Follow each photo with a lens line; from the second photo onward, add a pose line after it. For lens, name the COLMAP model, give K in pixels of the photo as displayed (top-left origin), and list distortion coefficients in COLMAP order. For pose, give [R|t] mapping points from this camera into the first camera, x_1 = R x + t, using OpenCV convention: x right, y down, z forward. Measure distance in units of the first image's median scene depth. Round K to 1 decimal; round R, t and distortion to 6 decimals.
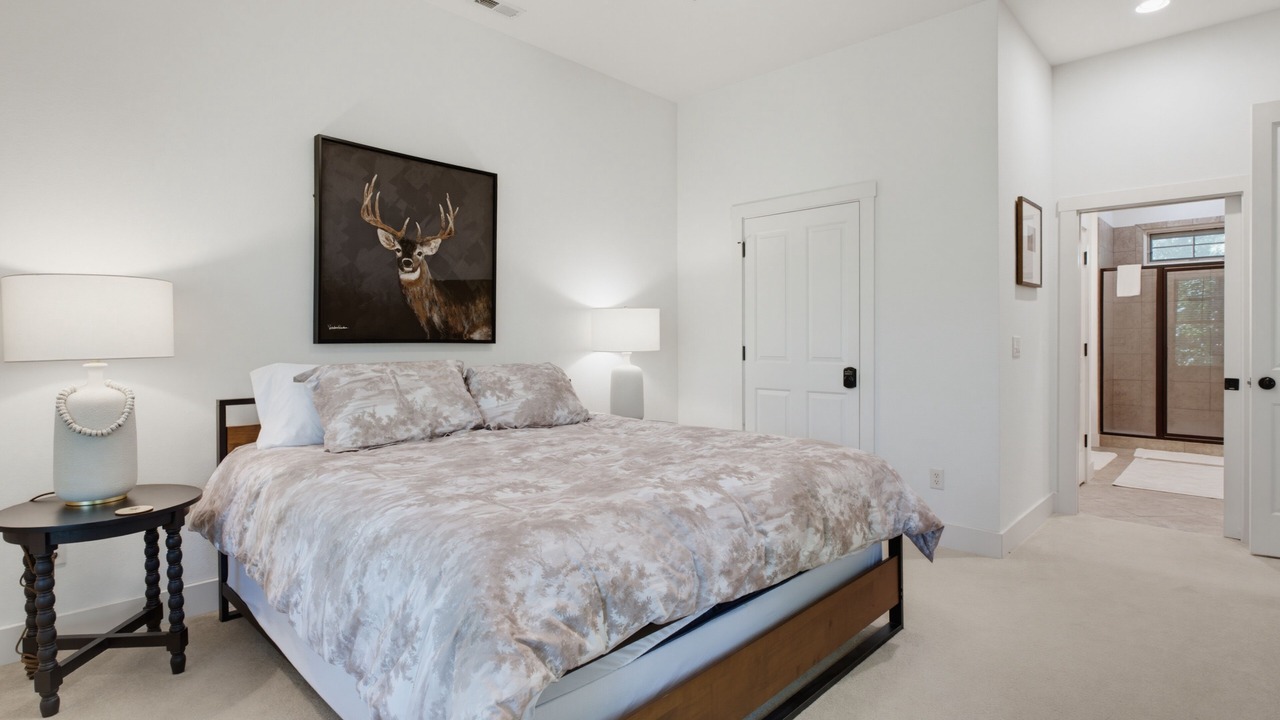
lens RADIAL K [[625.1, 0, 640.4], [0, 625.1, 349.7], [0, 0, 1]] dist [-0.006073, -0.000087]
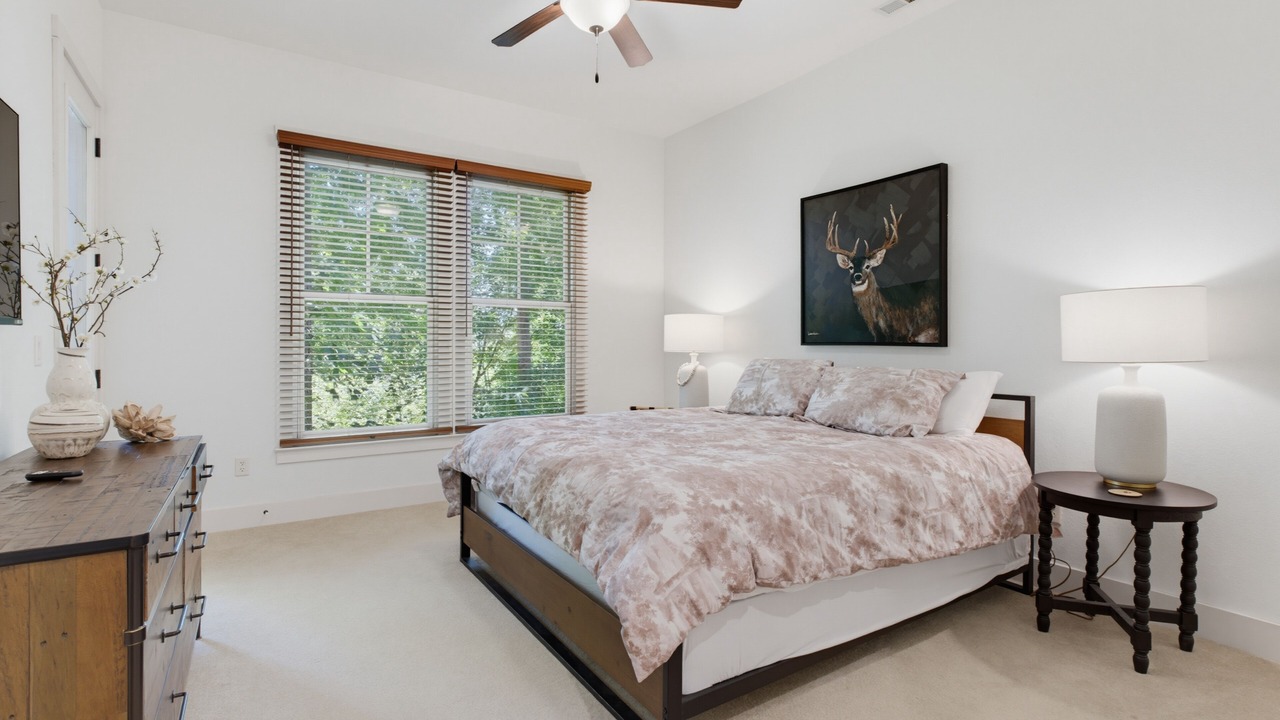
lens RADIAL K [[586.7, 0, 643.2], [0, 586.7, 349.3], [0, 0, 1]] dist [-0.017985, 0.000335]
pose [[-0.196586, 0.011499, -0.980419, 0.783660], [-0.016848, 0.999744, 0.015104, -0.013162], [0.980342, 0.019488, -0.196342, 0.822915]]
